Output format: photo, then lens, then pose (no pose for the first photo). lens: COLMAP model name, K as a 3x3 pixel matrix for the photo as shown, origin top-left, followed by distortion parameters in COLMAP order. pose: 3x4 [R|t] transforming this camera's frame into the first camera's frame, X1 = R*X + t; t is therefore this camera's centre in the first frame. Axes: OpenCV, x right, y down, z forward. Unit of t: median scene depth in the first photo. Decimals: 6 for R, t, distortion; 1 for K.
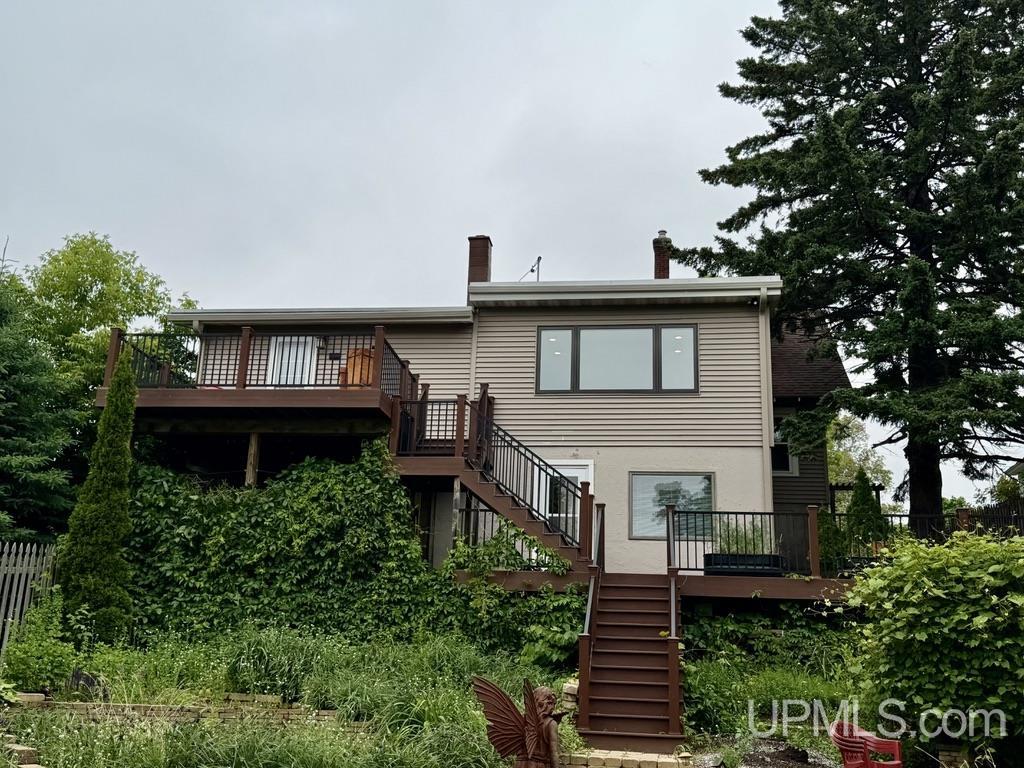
lens RADIAL K [[1069.3, 0, 510.0], [0, 1069.3, 370.0], [0, 0, 1]] dist [0.158070, -0.317920]
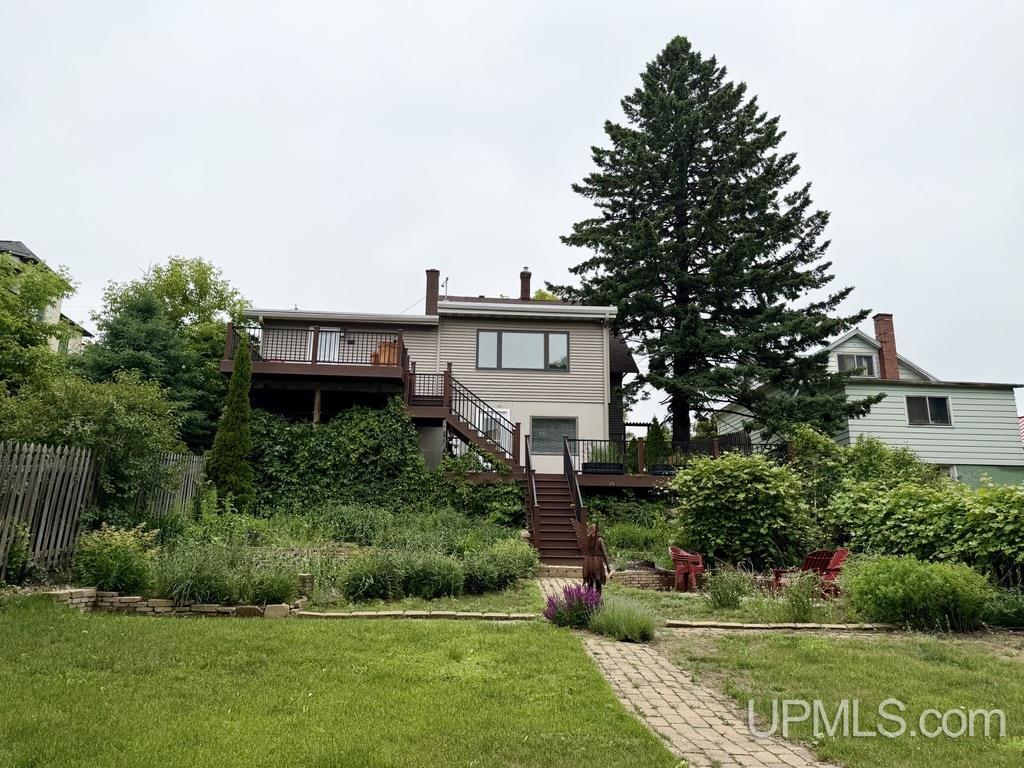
lens RADIAL K [[719.2, 0, 512.0], [0, 719.2, 384.0], [0, 0, 1]] dist [0.104683, -0.000141]
pose [[0.979139, 0.024534, 0.201707, -0.183686], [-0.037008, 0.997613, 0.058303, -0.028612], [-0.199795, -0.064552, 0.977709, -0.156256]]
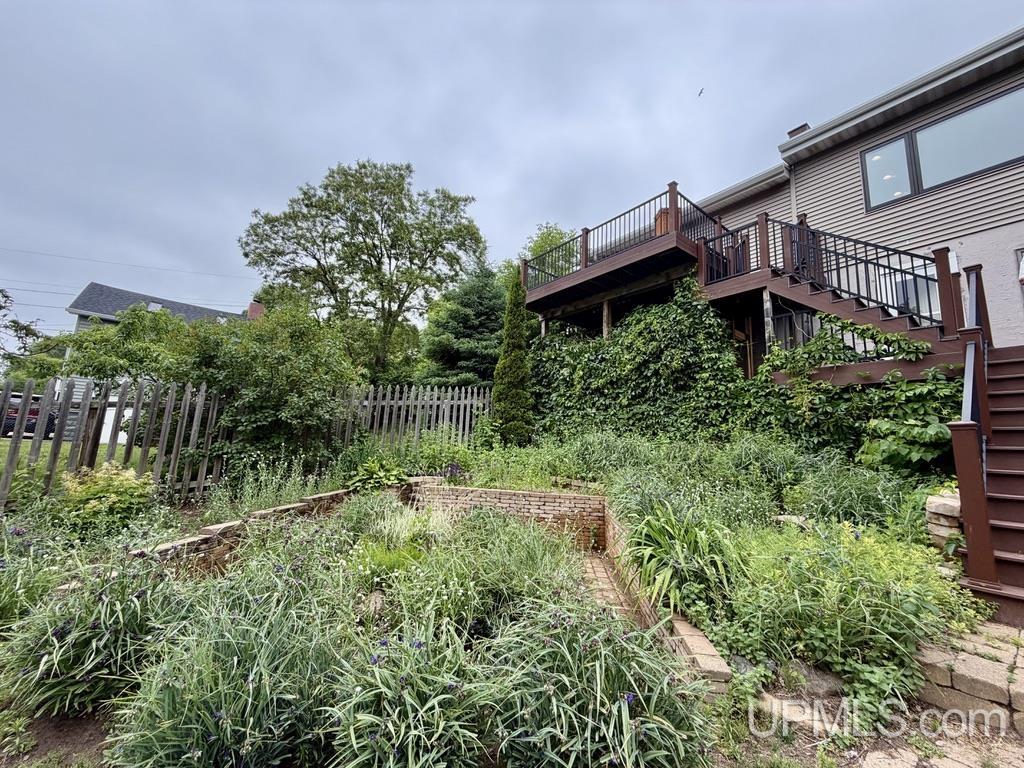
lens RADIAL K [[410.0, 0, 510.7], [0, 410.0, 382.0], [0, 0, 1]] dist [-0.000306, -0.000061]
pose [[0.713757, -0.118215, -0.690345, 0.040421], [0.185949, 0.982265, 0.024052, 0.137940], [0.675259, -0.145536, 0.723080, 0.542751]]
